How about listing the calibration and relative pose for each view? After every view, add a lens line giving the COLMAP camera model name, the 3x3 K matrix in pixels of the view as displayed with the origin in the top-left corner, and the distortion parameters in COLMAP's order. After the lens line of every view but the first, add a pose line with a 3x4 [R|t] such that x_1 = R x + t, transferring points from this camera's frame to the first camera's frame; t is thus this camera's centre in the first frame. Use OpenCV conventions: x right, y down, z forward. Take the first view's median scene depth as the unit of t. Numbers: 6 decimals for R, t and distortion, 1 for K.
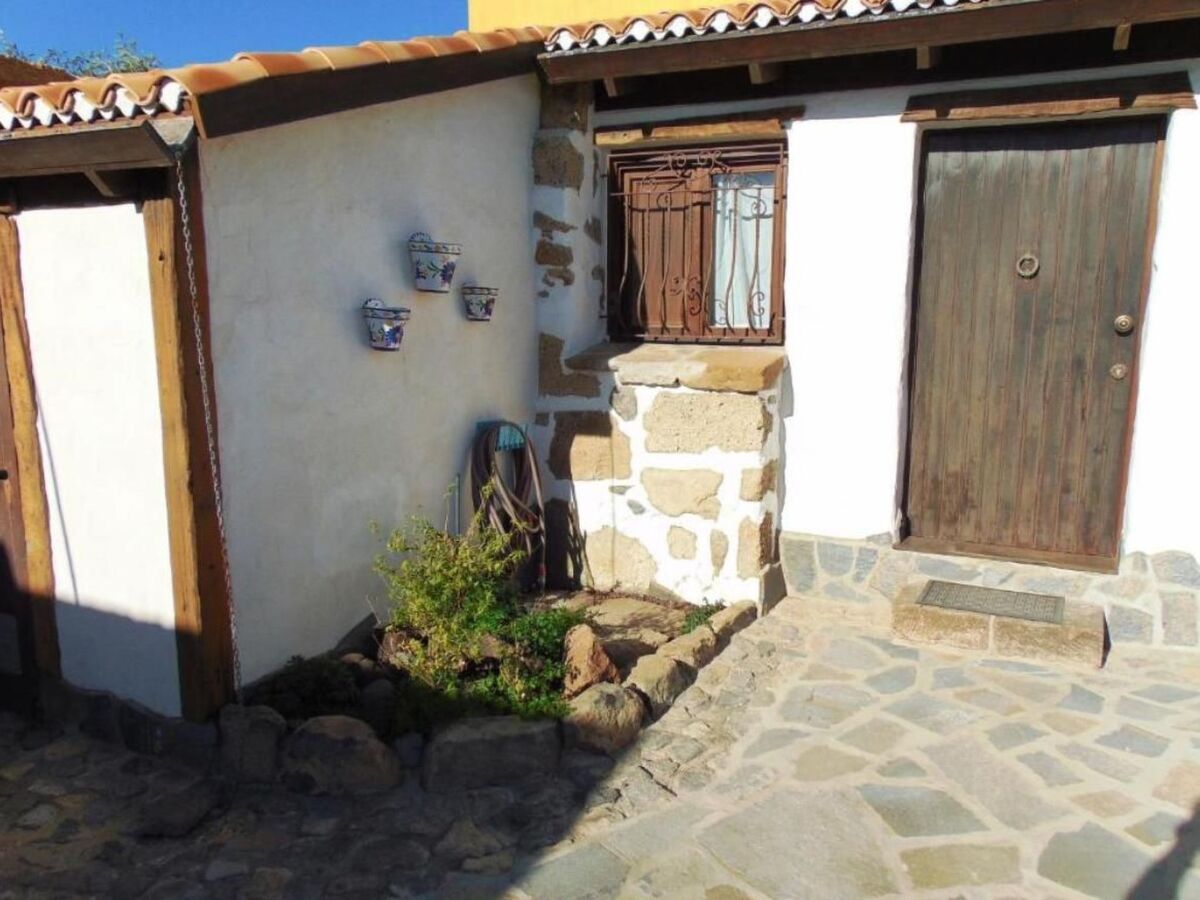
lens RADIAL K [[984.2, 0, 600.0], [0, 984.2, 450.0], [0, 0, 1]] dist [0.049557, -0.003520]
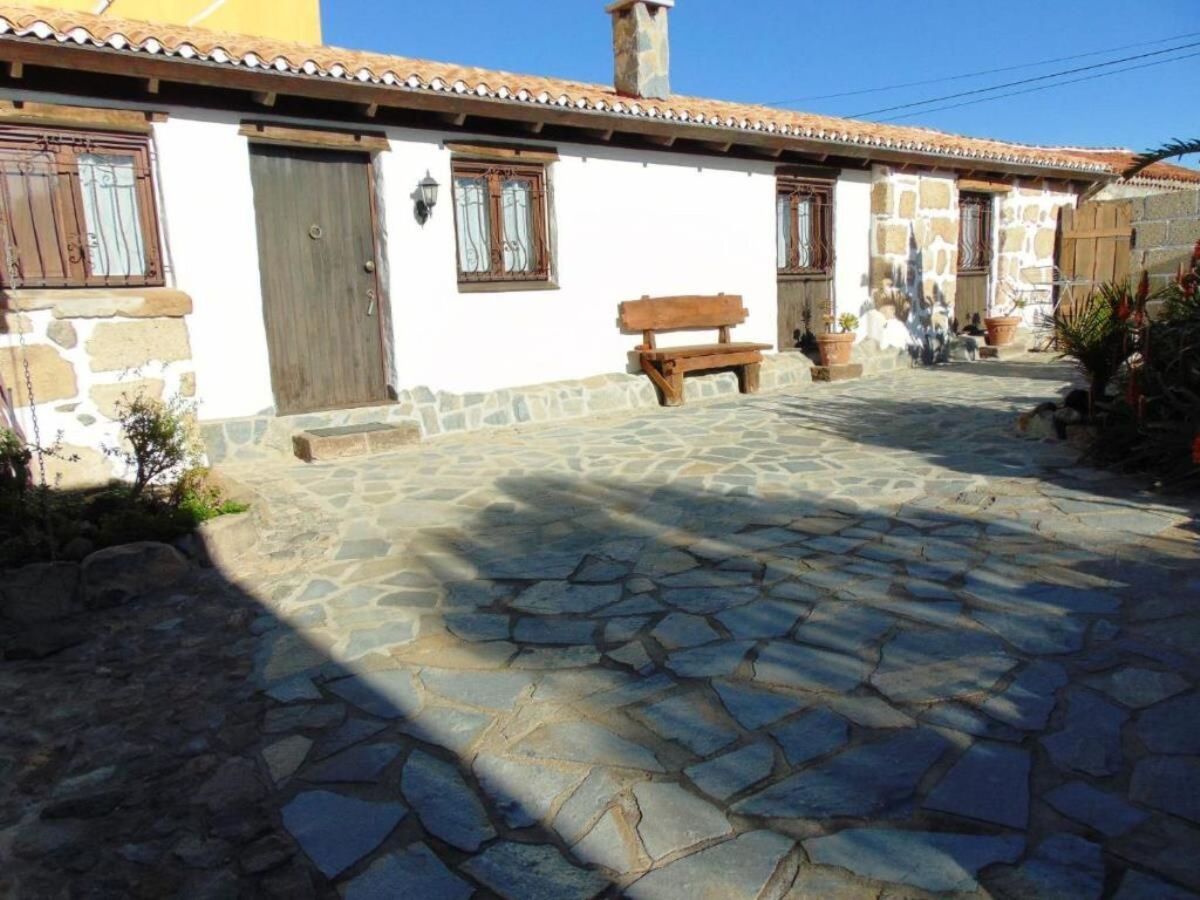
lens RADIAL K [[984.2, 0, 600.0], [0, 984.2, 450.0], [0, 0, 1]] dist [0.049557, -0.003520]
pose [[0.478511, -0.160433, 0.863301, -0.774654], [0.169938, 0.981499, 0.088206, 0.099424], [-0.861480, 0.104500, 0.496922, -0.172303]]
